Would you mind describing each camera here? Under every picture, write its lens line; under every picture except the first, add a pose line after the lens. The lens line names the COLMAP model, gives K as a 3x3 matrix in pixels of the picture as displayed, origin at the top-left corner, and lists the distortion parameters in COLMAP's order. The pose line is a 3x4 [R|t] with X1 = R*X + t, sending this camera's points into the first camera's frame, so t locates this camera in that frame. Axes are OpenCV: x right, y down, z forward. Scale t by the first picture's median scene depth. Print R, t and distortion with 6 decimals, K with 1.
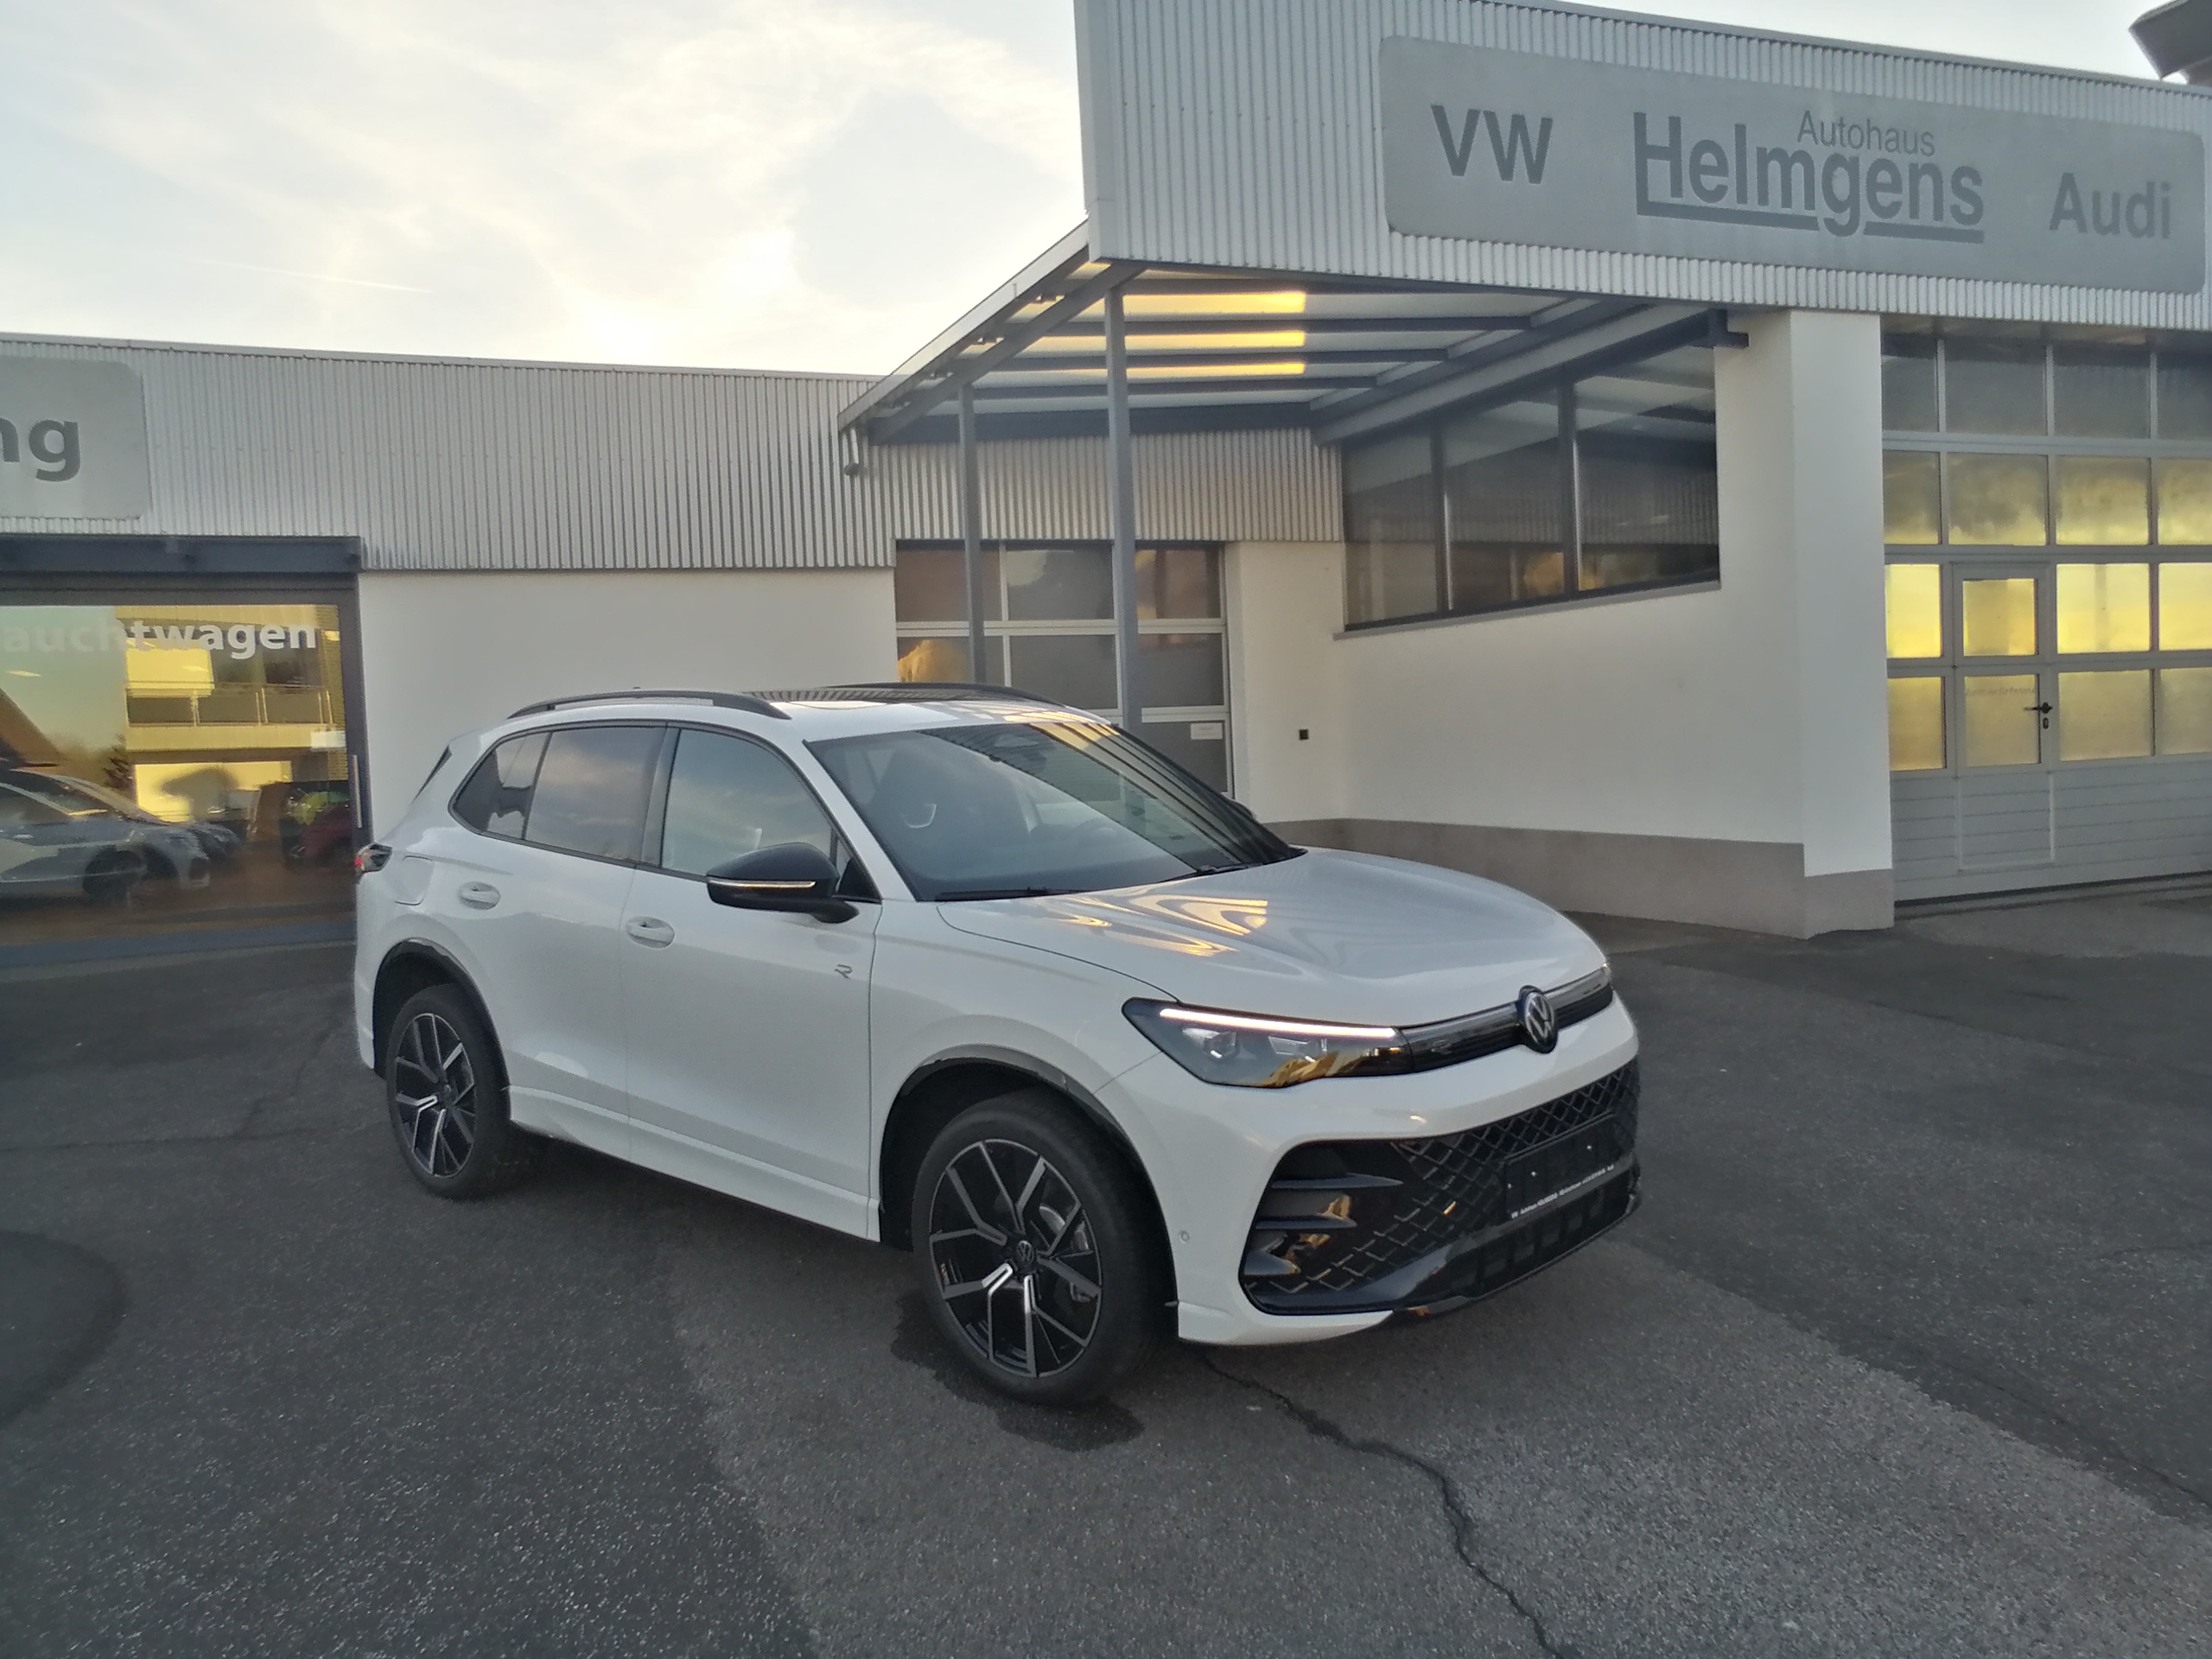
lens RADIAL K [[1728.9, 0, 1134.4], [0, 1728.9, 825.4], [0, 0, 1]] dist [-0.059743, 0.154228]
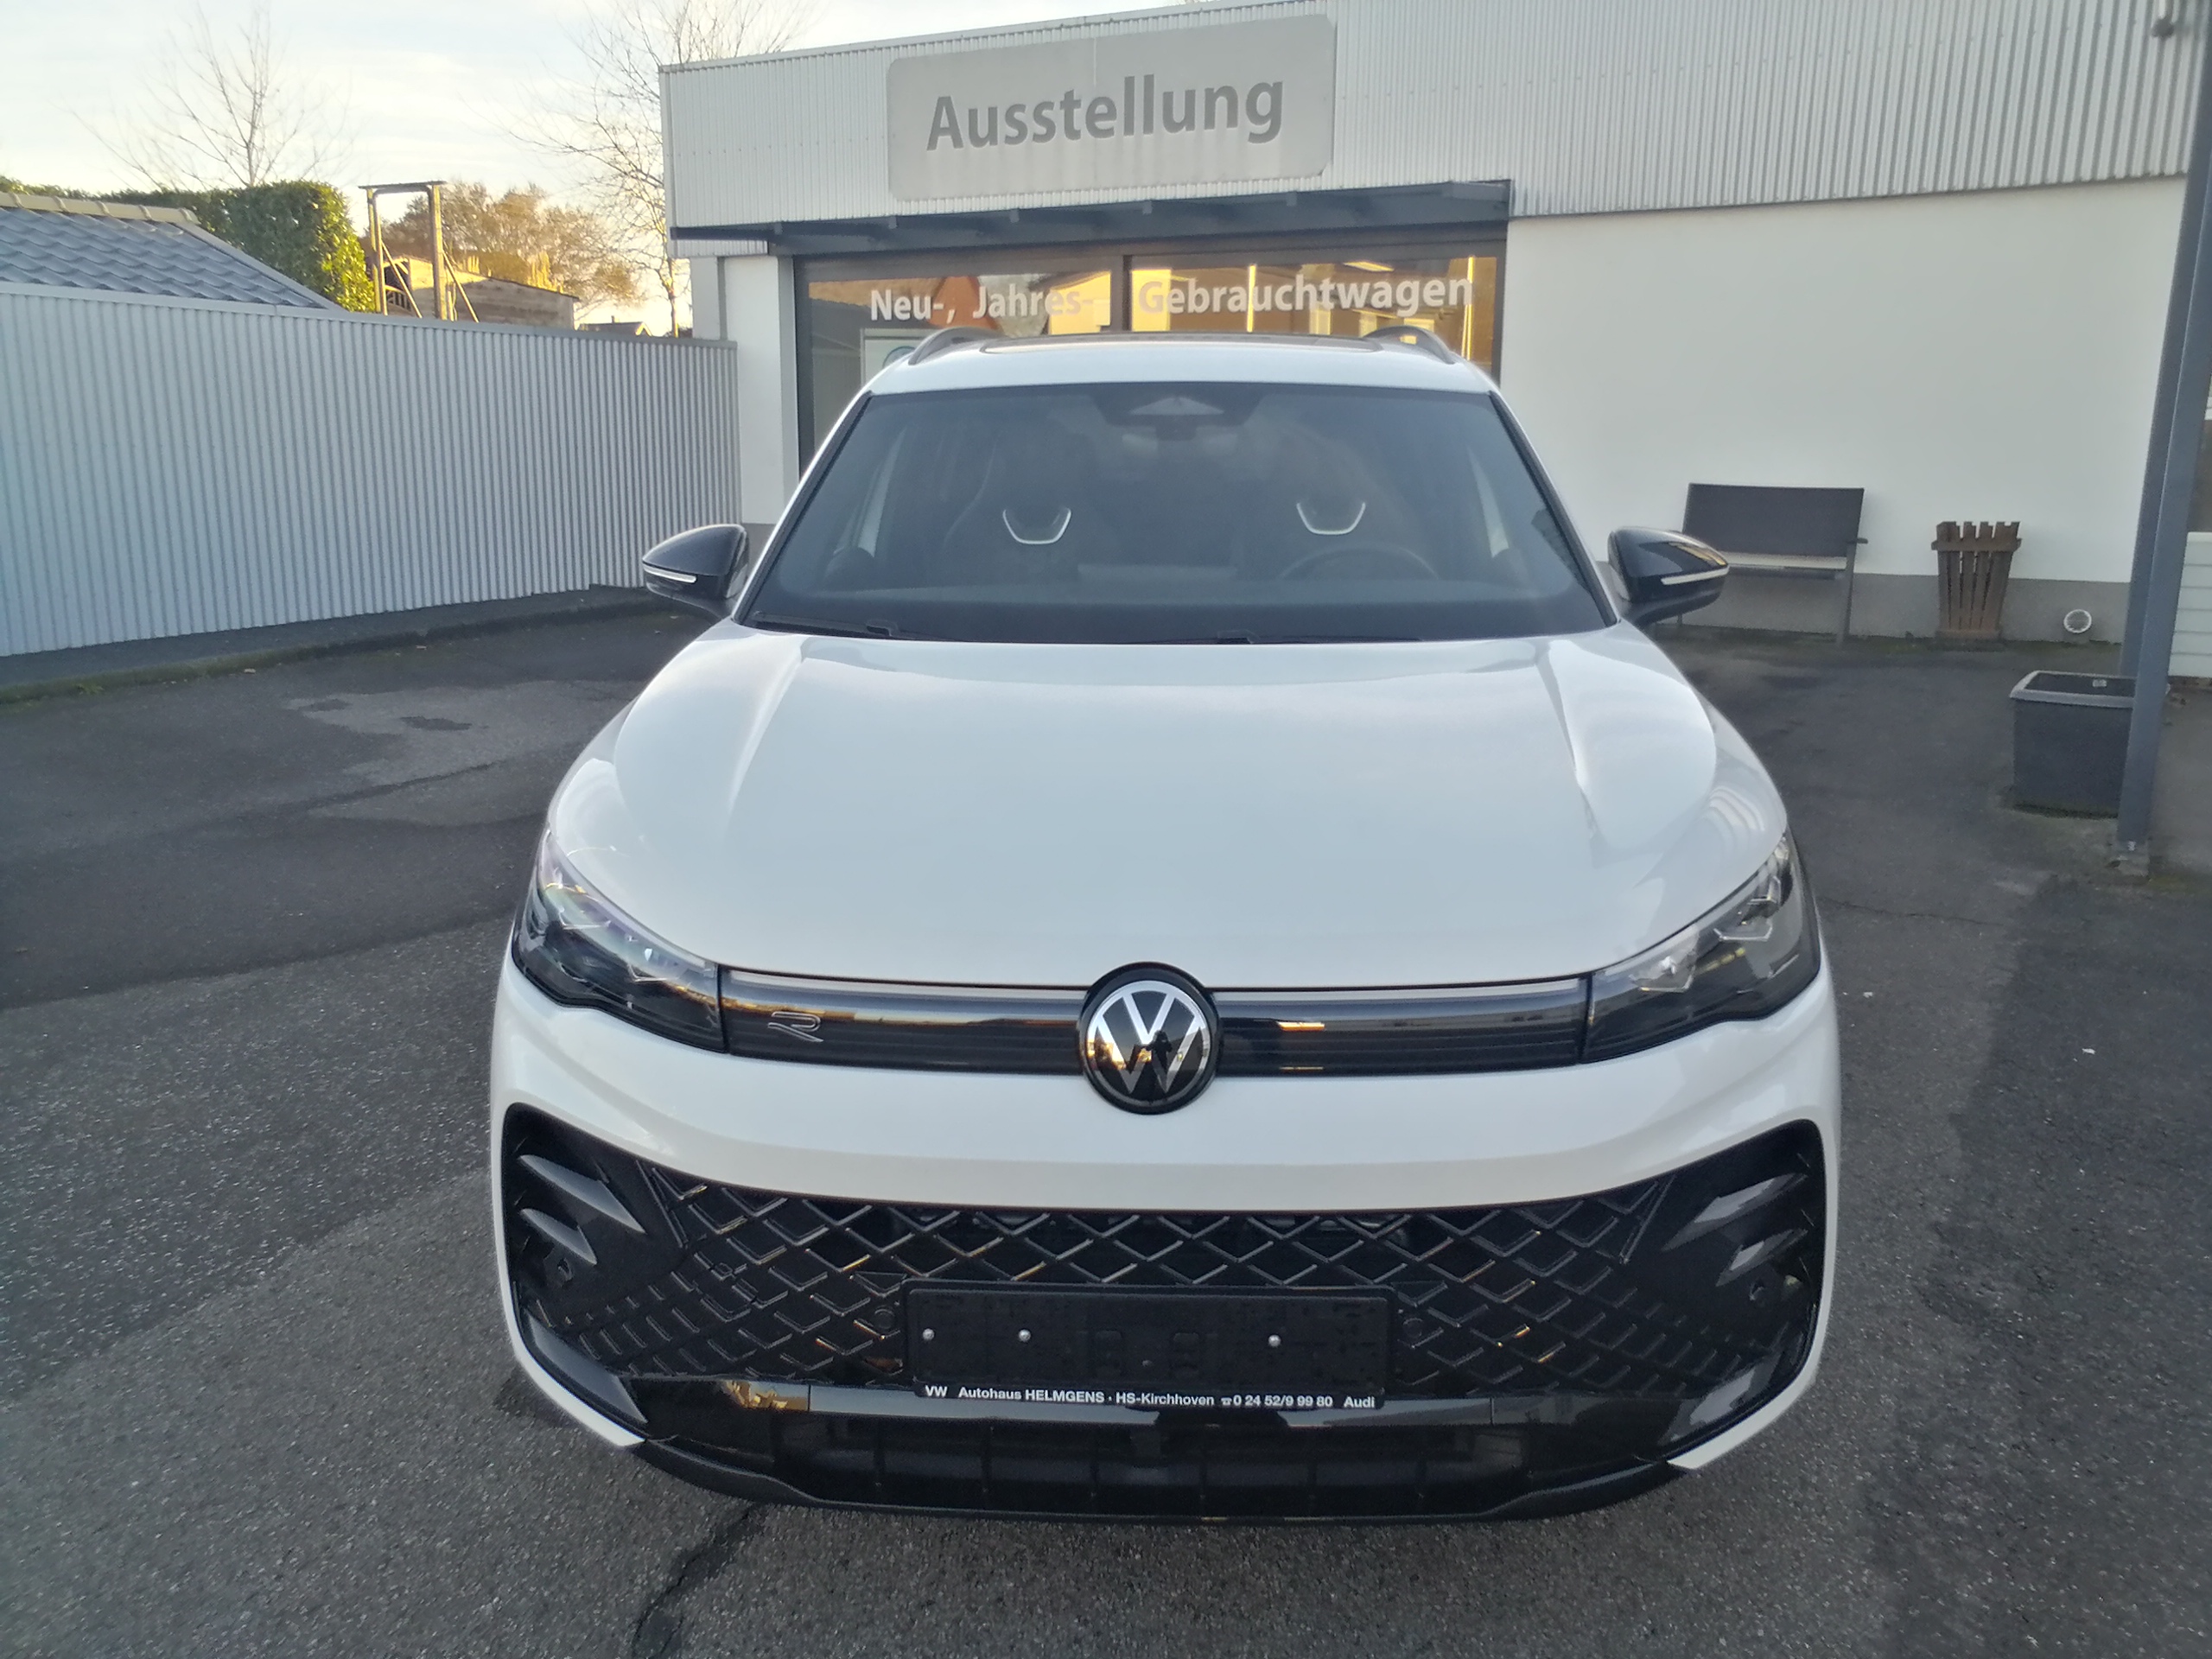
lens RADIAL K [[1723.0, 0, 1134.4], [0, 1723.0, 831.1], [0, 0, 1]] dist [-0.030771, 0.101435]
pose [[0.632055, 0.219542, -0.743174, 0.574669], [-0.079961, 0.972387, 0.219249, -0.042951], [0.770787, -0.079152, 0.632157, 0.724187]]
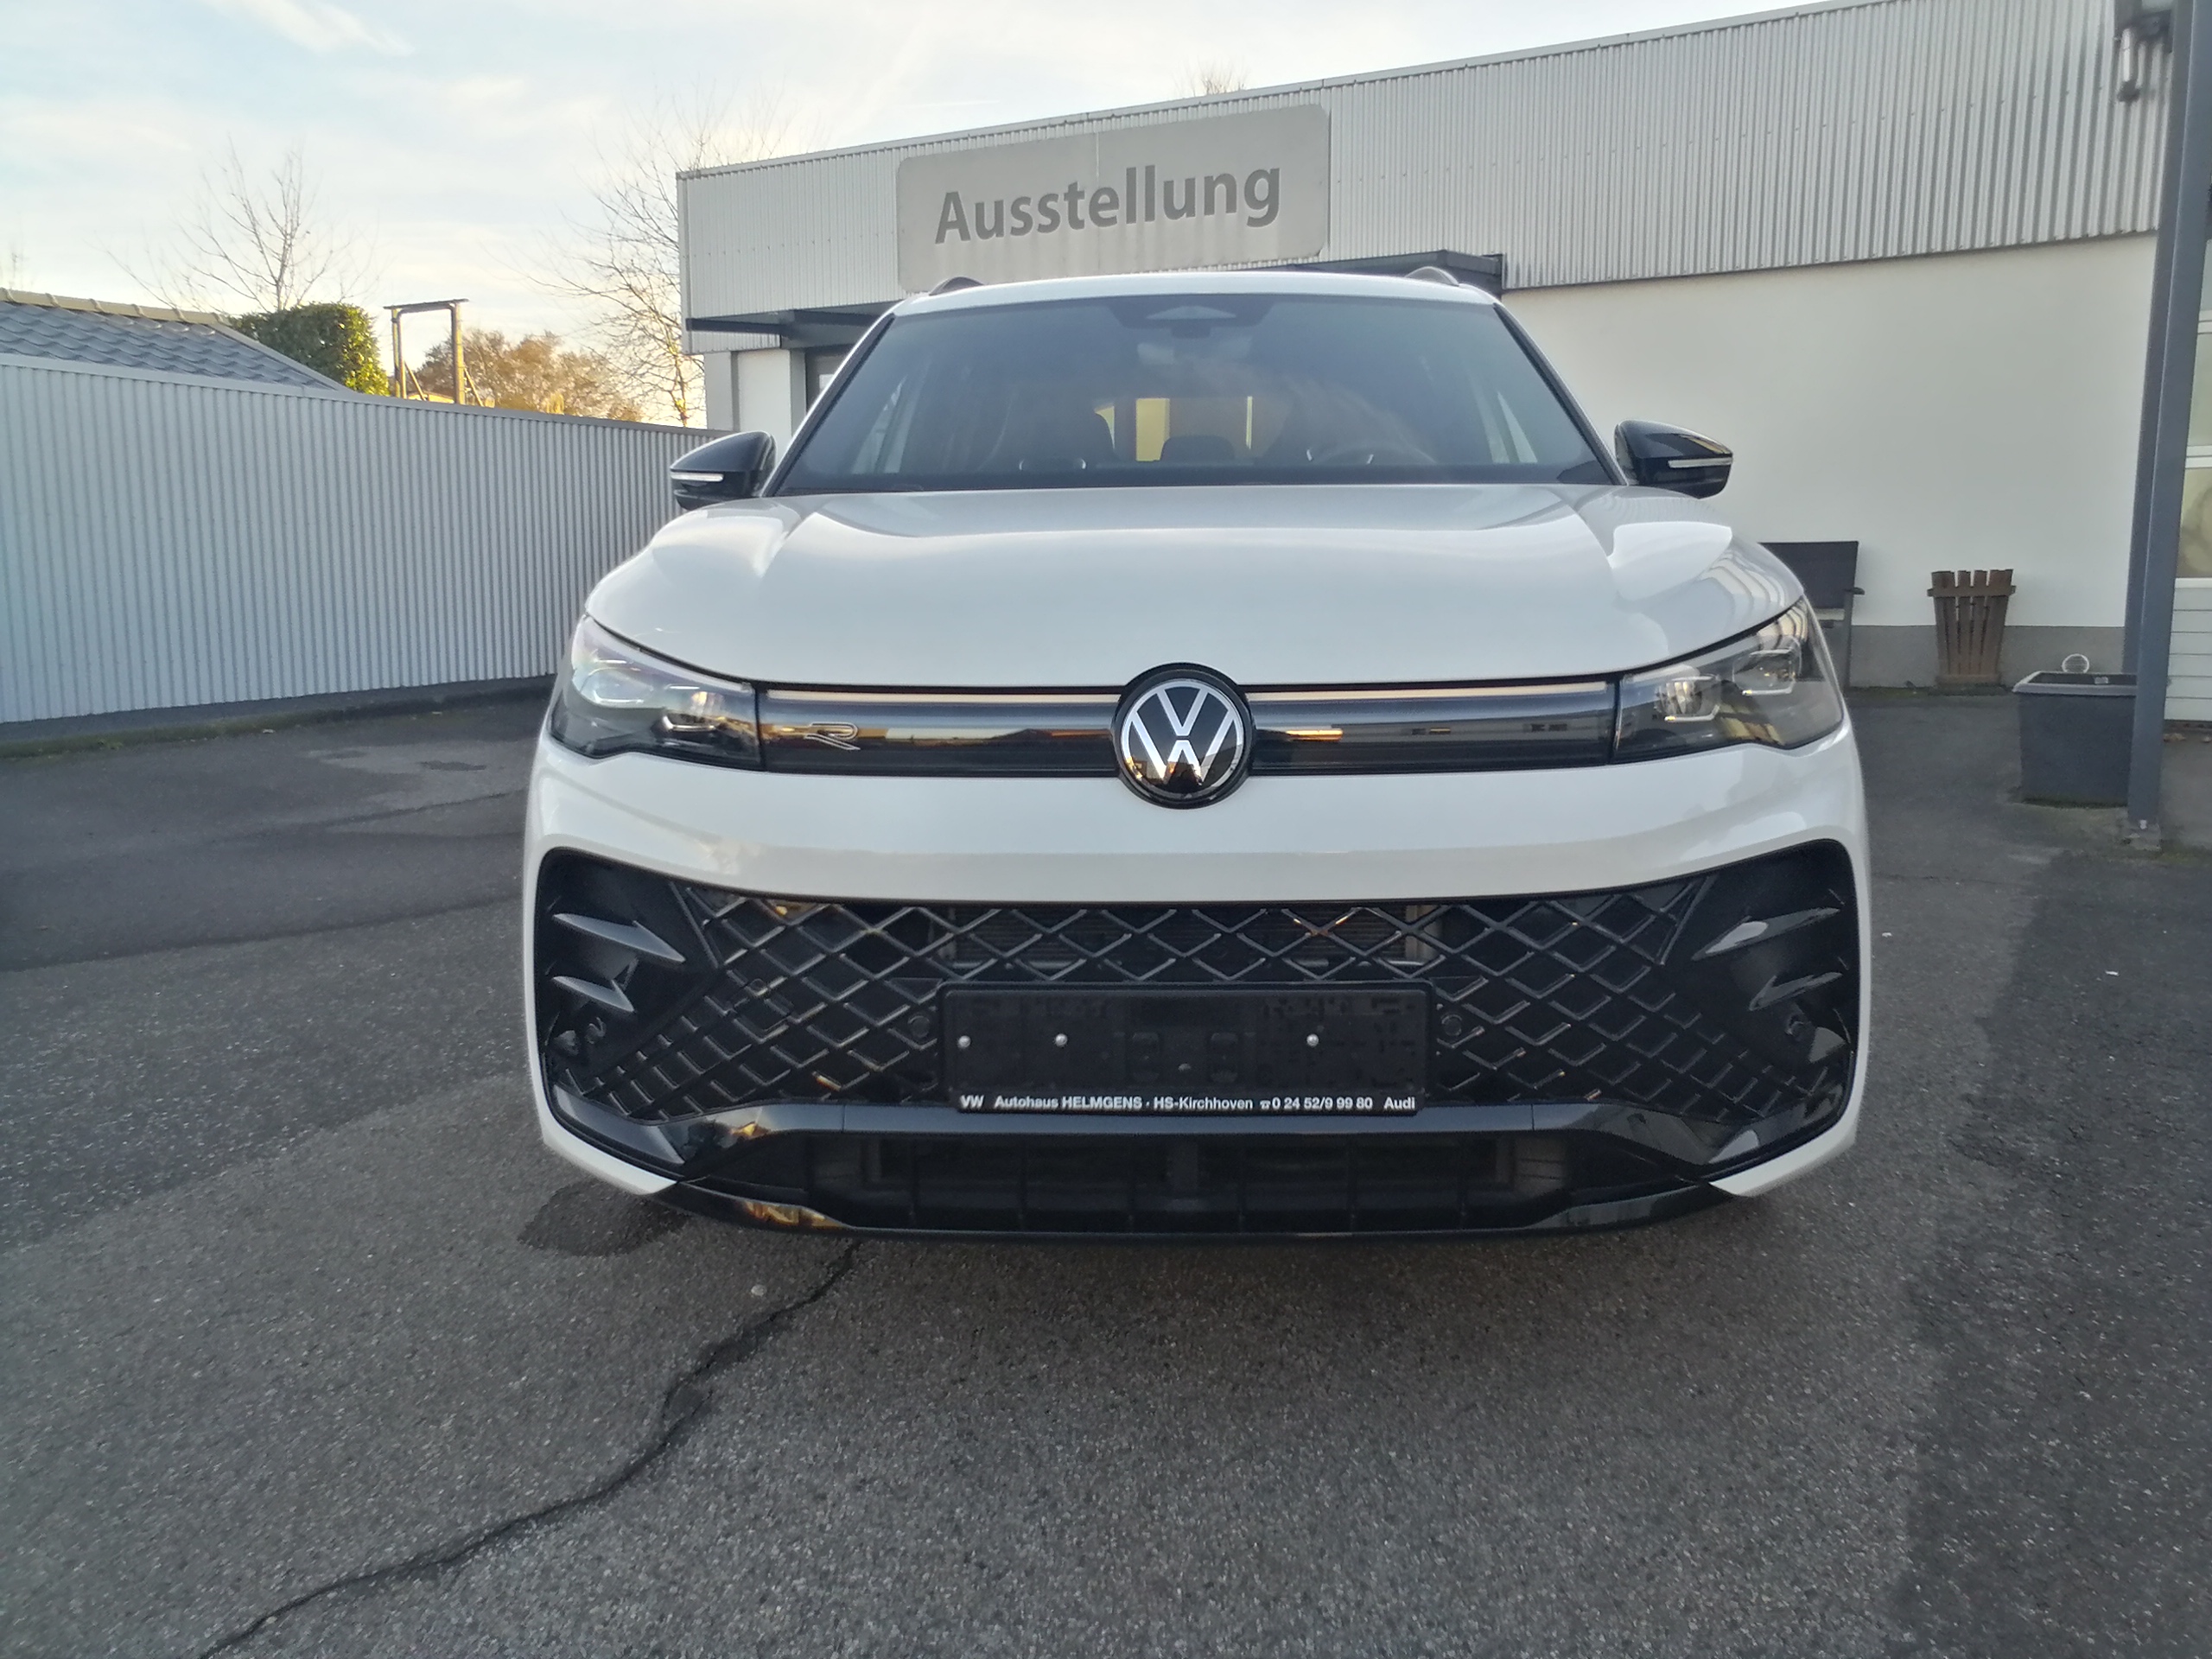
lens RADIAL K [[1728.9, 0, 1134.4], [0, 1728.9, 825.4], [0, 0, 1]] dist [-0.059743, 0.154228]
pose [[0.631968, 0.153272, -0.759687, 0.596901], [-0.069187, 0.987492, 0.141678, 0.073095], [0.771900, -0.036976, 0.634667, 0.706850]]
